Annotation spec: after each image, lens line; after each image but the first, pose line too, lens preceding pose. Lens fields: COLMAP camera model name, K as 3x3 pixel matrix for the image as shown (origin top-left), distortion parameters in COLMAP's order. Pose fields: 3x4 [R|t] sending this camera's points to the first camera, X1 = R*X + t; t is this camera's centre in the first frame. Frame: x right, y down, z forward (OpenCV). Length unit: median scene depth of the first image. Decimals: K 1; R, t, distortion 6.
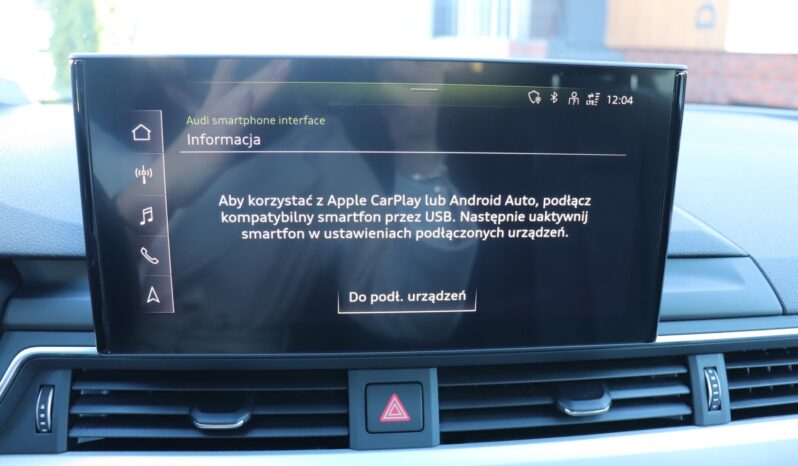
lens RADIAL K [[652.6, 0, 399.0], [0, 652.6, 233.0], [0, 0, 1]] dist [-0.183558, 0.142526]
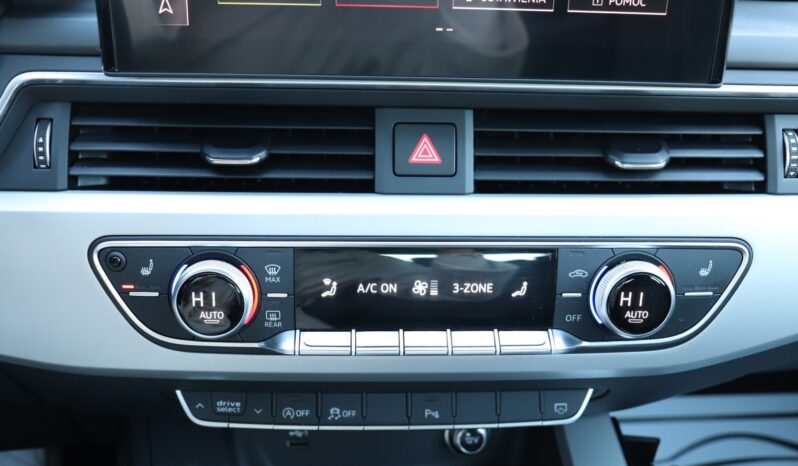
lens RADIAL K [[867.1, 0, 399.0], [0, 867.1, 233.0], [0, 0, 1]] dist [-0.073002, 0.024867]
pose [[0.998273, 0.030566, -0.050163, 0.021519], [-0.022442, 0.987631, 0.155183, 0.197035], [0.054286, -0.153789, 0.986611, -0.231934]]
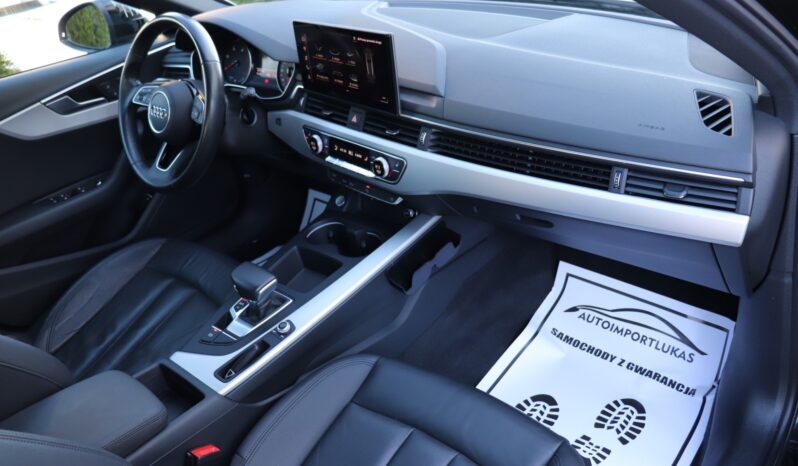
lens RADIAL K [[652.6, 0, 399.0], [0, 652.6, 233.0], [0, 0, 1]] dist [-0.183558, 0.142526]
pose [[0.598039, 0.333650, -0.728716, 3.005505], [-0.091773, 0.931755, 0.351298, -0.432028], [0.796195, -0.143214, 0.587846, -1.036834]]
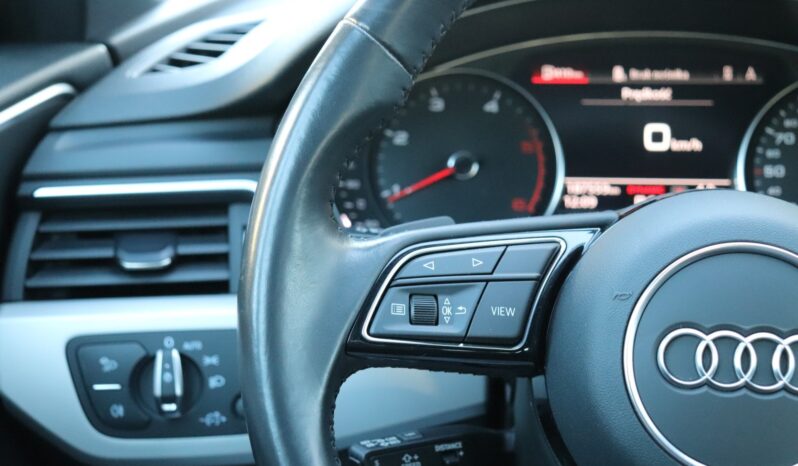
lens RADIAL K [[1452.5, 0, 385.9], [0, 1452.5, 233.8], [0, 0, 1]] dist [0.087714, 0.140091]
pose [[0.960734, 0.054133, -0.272140, -0.973498], [-0.055148, 0.998470, 0.003926, 0.272369], [0.271936, 0.011236, 0.962250, -1.418945]]
